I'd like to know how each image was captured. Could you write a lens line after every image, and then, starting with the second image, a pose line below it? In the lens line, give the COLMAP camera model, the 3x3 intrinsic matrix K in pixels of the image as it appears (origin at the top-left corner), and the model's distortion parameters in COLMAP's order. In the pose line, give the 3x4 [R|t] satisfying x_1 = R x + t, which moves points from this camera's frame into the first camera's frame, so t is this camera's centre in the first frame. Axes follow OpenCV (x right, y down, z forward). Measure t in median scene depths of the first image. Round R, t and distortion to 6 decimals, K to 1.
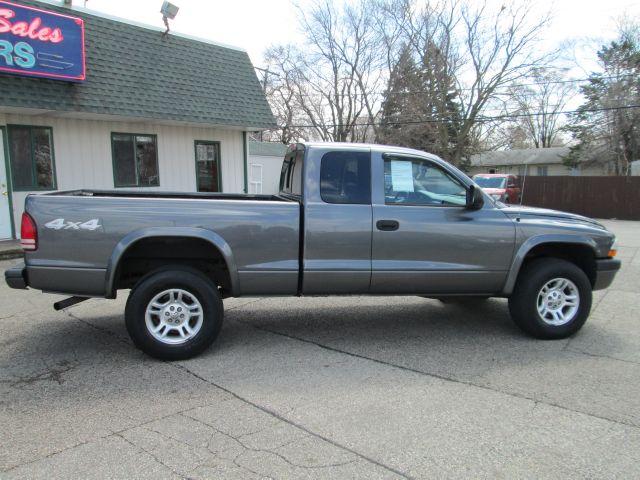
lens RADIAL K [[534.1, 0, 315.1], [0, 534.1, 238.3], [0, 0, 1]] dist [-0.043402, 0.035143]
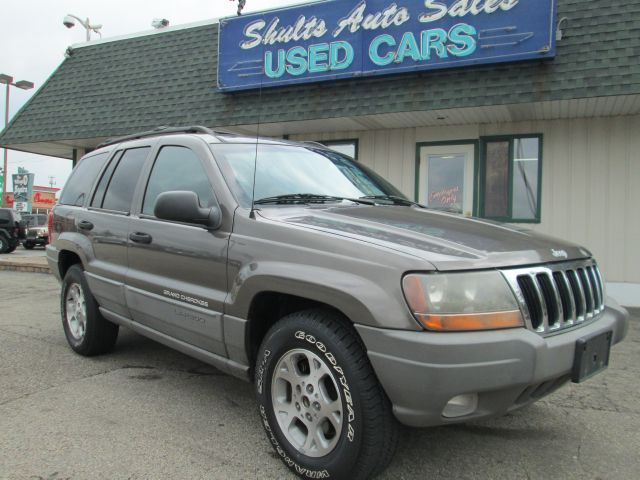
lens RADIAL K [[534.1, 0, 315.3], [0, 534.1, 235.3], [0, 0, 1]] dist [-0.043402, 0.035143]
pose [[0.207702, 0.030803, -0.977707, 0.141755], [-0.137792, 0.990459, 0.001932, -0.037455], [0.968438, 0.134319, 0.209965, 0.605468]]
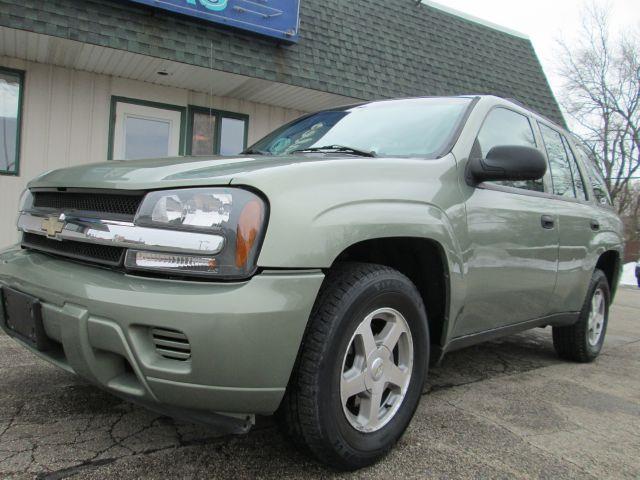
lens RADIAL K [[534.1, 0, 310.0], [0, 534.1, 238.2], [0, 0, 1]] dist [-0.043402, 0.035143]
pose [[0.910932, 0.072543, -0.406128, -0.132490], [-0.121949, 0.987776, -0.097091, 0.008603], [0.394120, 0.137970, 0.908644, 0.437120]]
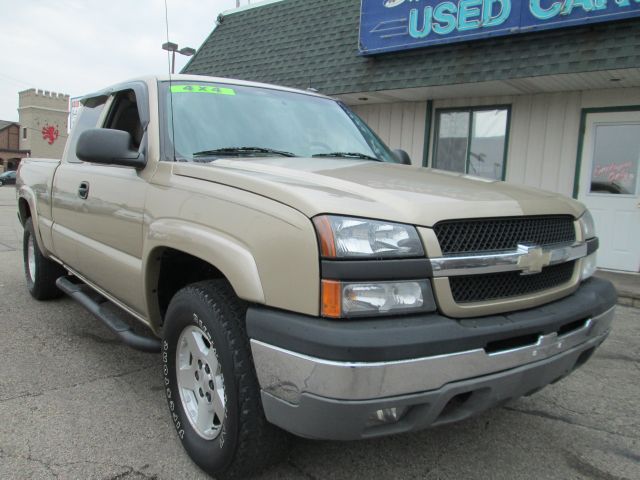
lens RADIAL K [[534.1, 0, 315.5], [0, 534.1, 234.8], [0, 0, 1]] dist [-0.043402, 0.035143]
pose [[-0.065087, 0.103212, -0.992528, 0.105736], [-0.168645, 0.979192, 0.112884, -0.054056], [0.983526, 0.174732, -0.046327, 0.622719]]
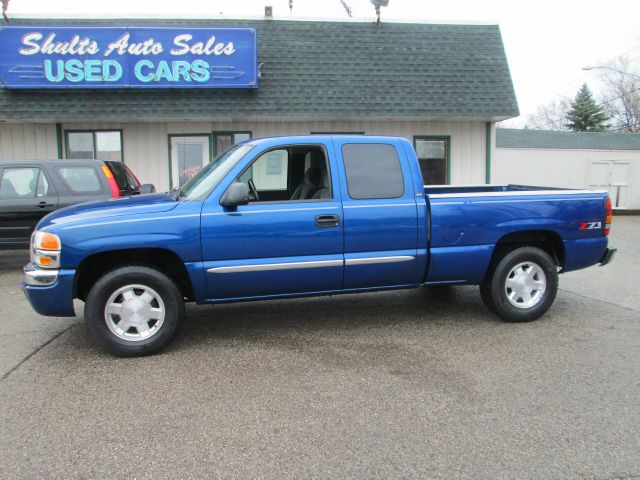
lens RADIAL K [[534.1, 0, 316.5], [0, 534.1, 245.0], [0, 0, 1]] dist [-0.043402, 0.035143]
pose [[0.682274, 0.092326, -0.725244, 0.443678], [-0.082540, 0.995379, 0.049065, -0.042249], [0.726423, 0.026385, 0.686741, 0.359083]]
